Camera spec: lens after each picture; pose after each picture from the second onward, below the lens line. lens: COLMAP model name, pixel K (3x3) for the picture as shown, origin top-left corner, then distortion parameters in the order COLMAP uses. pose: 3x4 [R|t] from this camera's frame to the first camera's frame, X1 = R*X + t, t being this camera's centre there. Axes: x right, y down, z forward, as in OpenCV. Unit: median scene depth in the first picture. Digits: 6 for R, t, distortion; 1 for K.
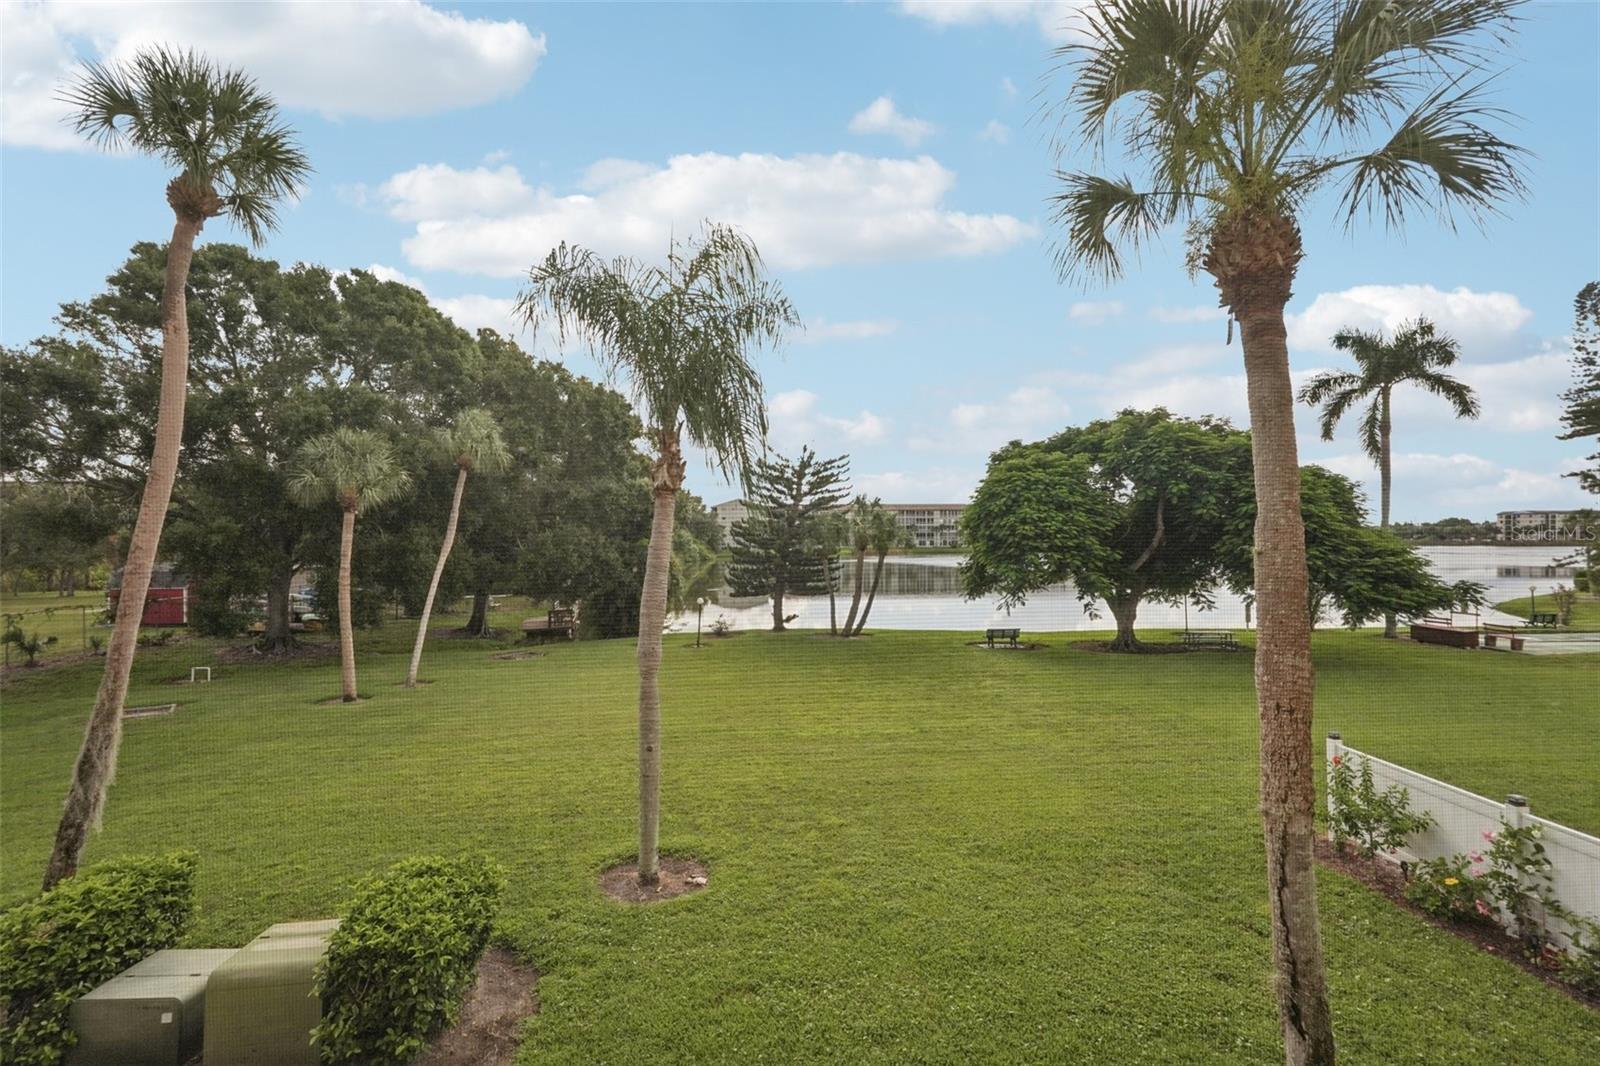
lens RADIAL K [[707.9, 0, 804.0], [0, 707.9, 537.6], [0, 0, 1]] dist [-0.016738, 0.008566]
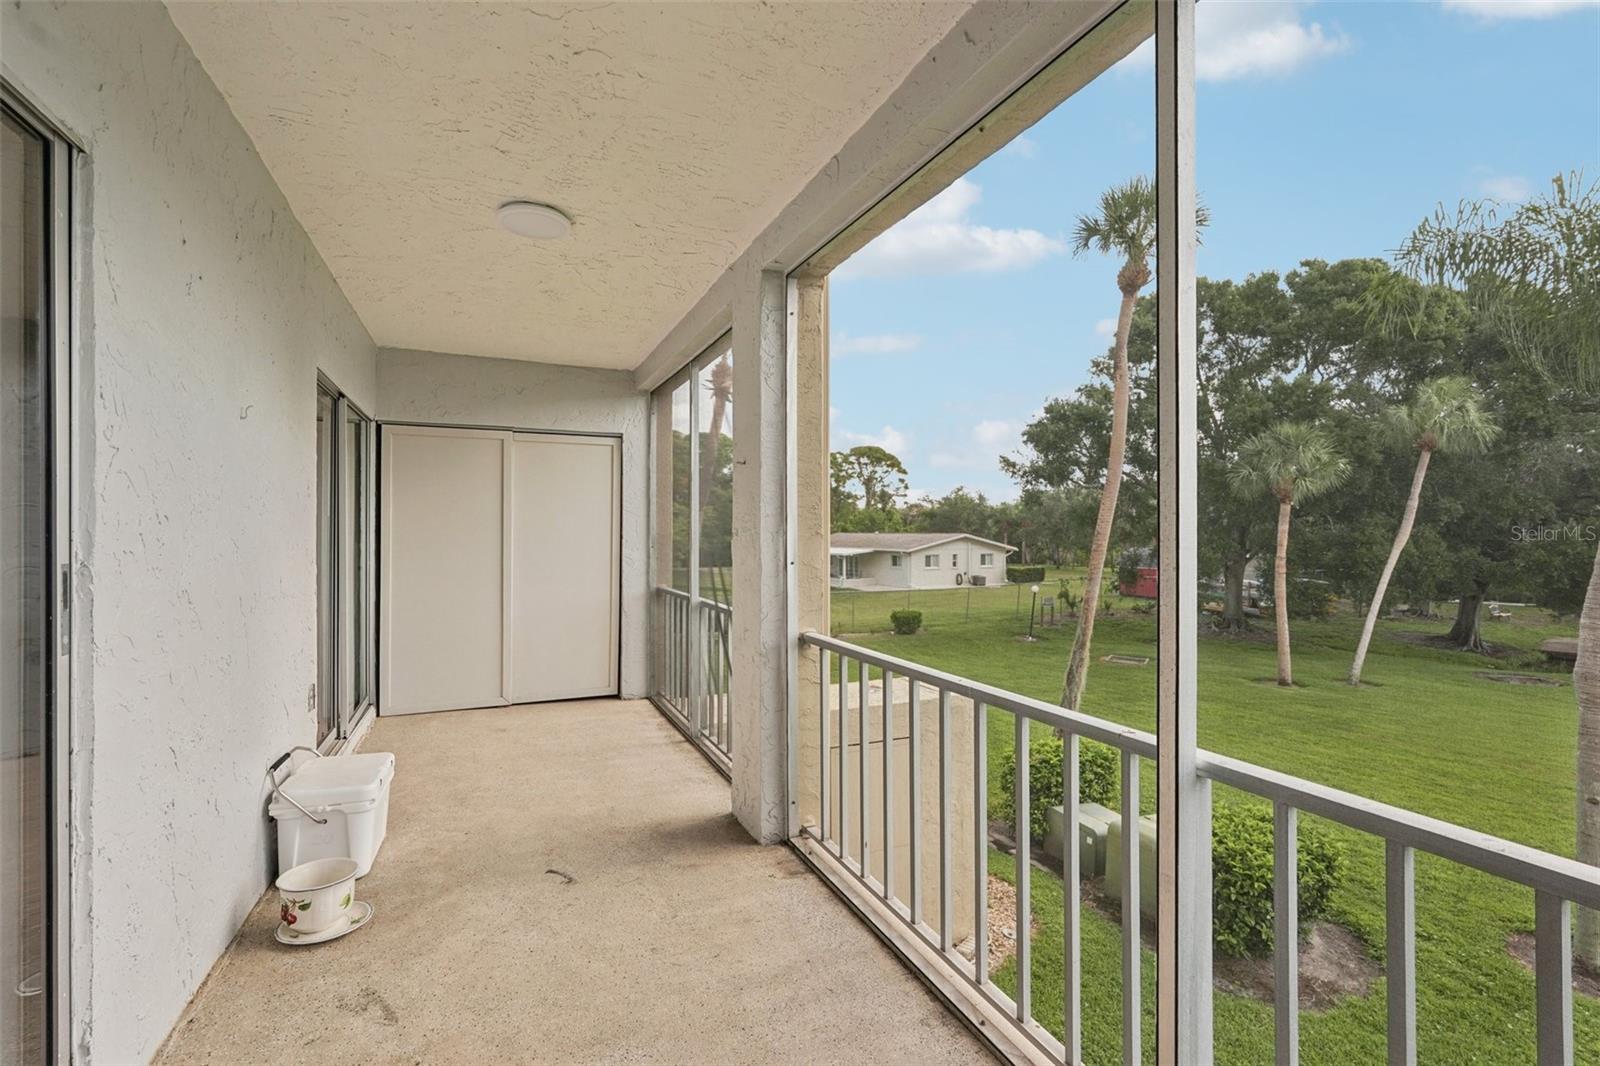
lens RADIAL K [[707.9, 0, 804.0], [0, 707.9, 537.6], [0, 0, 1]] dist [-0.016738, 0.008566]
pose [[0.351748, 0.016544, -0.935948, 0.070773], [-0.004880, 0.999863, 0.015840, 0.001188], [0.936082, -0.001004, 0.351781, -0.028159]]
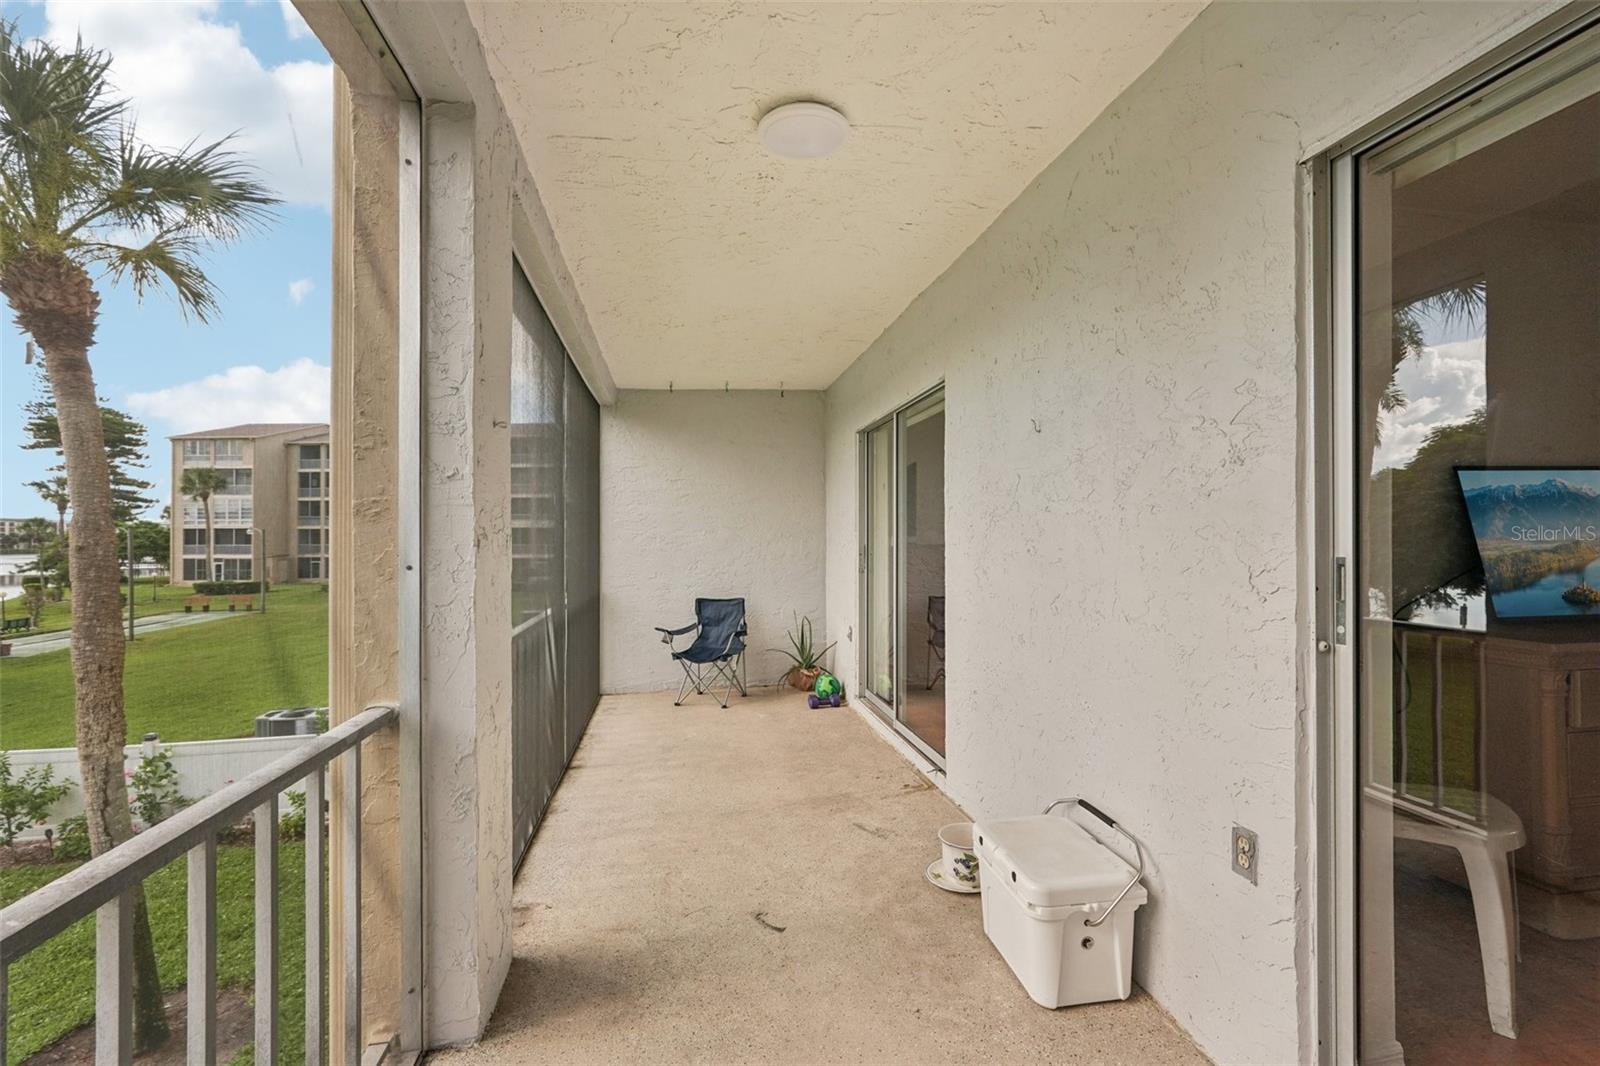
lens RADIAL K [[707.9, 0, 804.0], [0, 707.9, 537.6], [0, 0, 1]] dist [-0.016738, 0.008566]
pose [[-0.118565, 0.006124, 0.992927, -0.124467], [0.005026, 0.999972, -0.005567, 0.003006], [-0.992934, 0.004330, -0.118593, -0.019381]]
